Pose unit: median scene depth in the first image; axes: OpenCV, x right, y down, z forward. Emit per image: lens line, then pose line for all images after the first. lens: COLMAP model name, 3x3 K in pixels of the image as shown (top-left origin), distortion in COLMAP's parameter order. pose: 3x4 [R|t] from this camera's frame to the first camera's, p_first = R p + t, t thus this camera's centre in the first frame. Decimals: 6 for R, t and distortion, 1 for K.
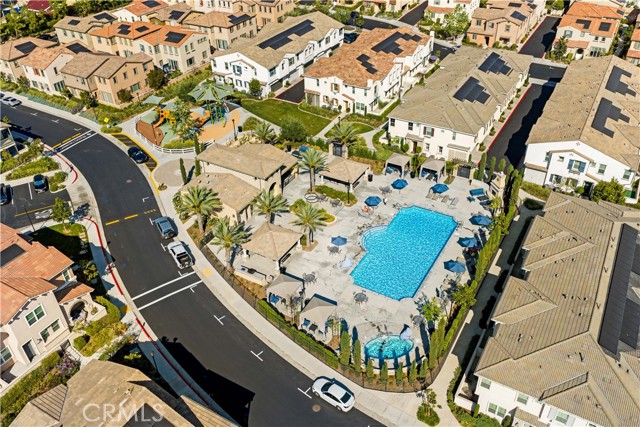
lens RADIAL K [[534.7, 0, 321.7], [0, 534.7, 212.3], [0, 0, 1]] dist [0.017970, -0.026659]
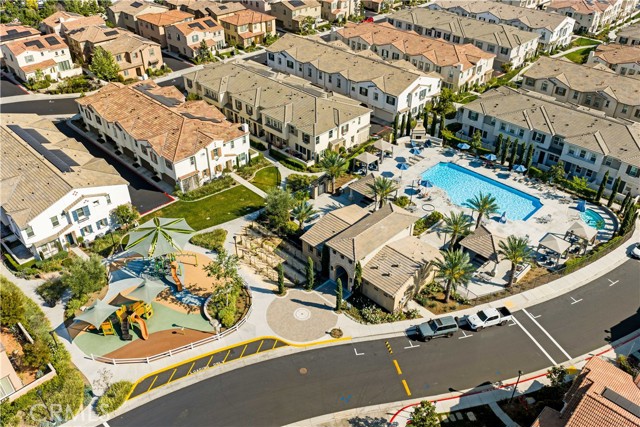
lens RADIAL K [[534.7, 0, 321.5], [0, 534.7, 213.8], [0, 0, 1]] dist [0.017970, -0.026659]
pose [[0.245030, -0.535862, 0.807968, -0.760031], [0.554647, 0.761005, 0.336509, -0.402834], [-0.795190, 0.365682, 0.483683, 0.570797]]
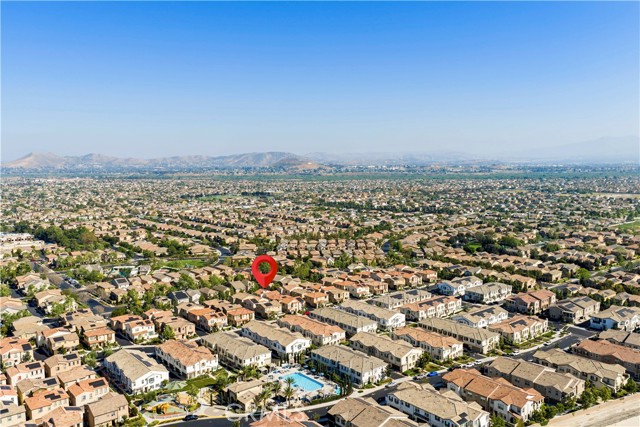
lens RADIAL K [[534.7, 0, 318.8], [0, 534.7, 214.2], [0, 0, 1]] dist [0.017970, -0.026659]
pose [[0.347477, -0.074316, 0.934739, -2.090977], [0.551801, 0.822182, -0.139758, -0.196821], [-0.758139, 0.564353, 0.326697, -0.492223]]
